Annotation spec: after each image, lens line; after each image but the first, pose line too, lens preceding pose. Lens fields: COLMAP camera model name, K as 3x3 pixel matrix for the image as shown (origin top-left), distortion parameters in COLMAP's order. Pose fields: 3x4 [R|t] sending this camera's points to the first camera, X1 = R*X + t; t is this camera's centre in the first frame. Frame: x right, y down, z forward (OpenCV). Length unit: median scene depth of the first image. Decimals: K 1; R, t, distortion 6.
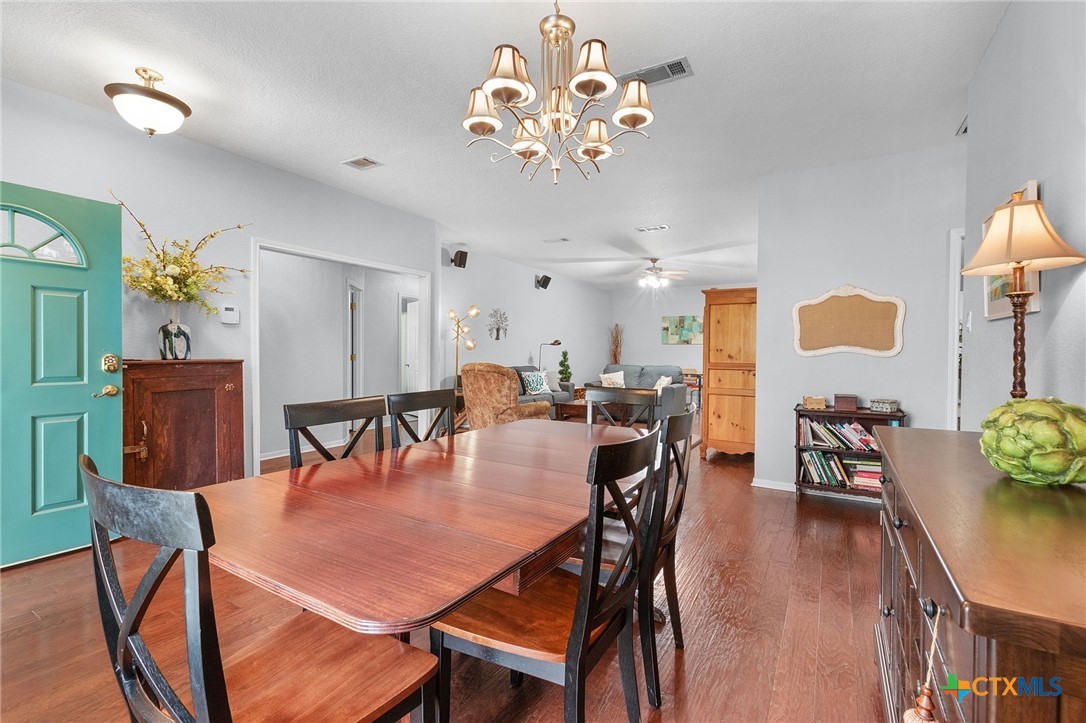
lens RADIAL K [[490.5, 0, 549.7], [0, 490.5, 339.8], [0, 0, 1]] dist [0.000122, -0.000380]
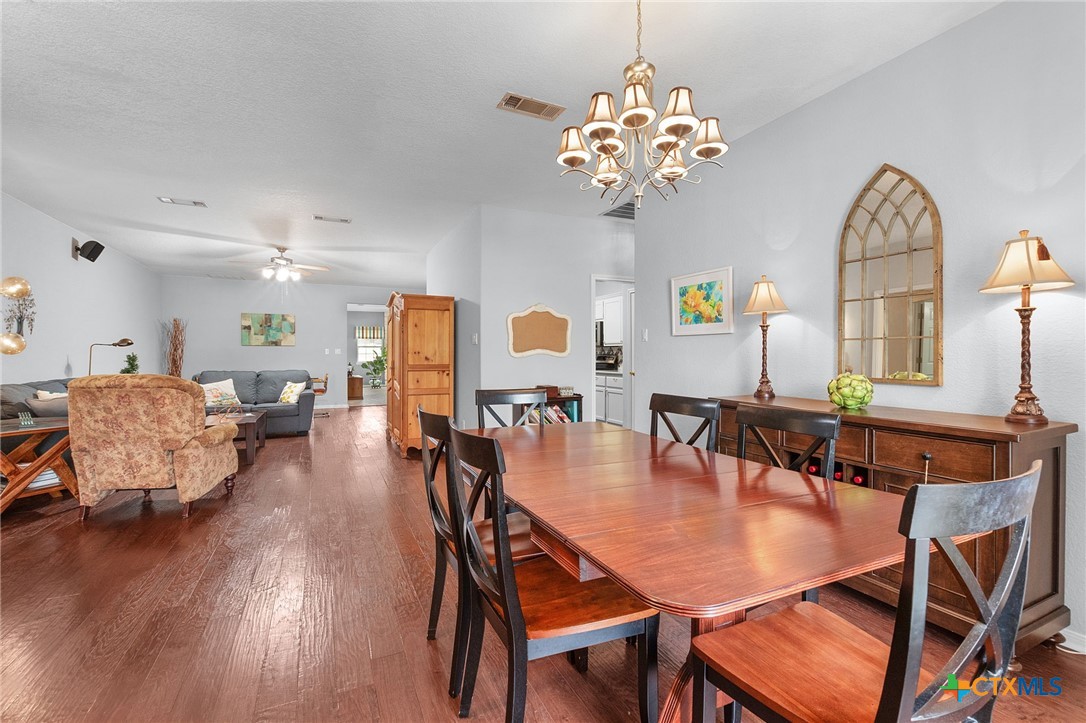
lens RADIAL K [[479.5, 0, 543.0], [0, 479.5, 361.5], [0, 0, 1]] dist [0.000845, 0.000184]
pose [[0.553259, -0.020636, 0.832754, -0.243905], [-0.014838, 0.999290, 0.034621, 0.000384], [-0.832877, -0.031511, 0.552560, 0.140995]]
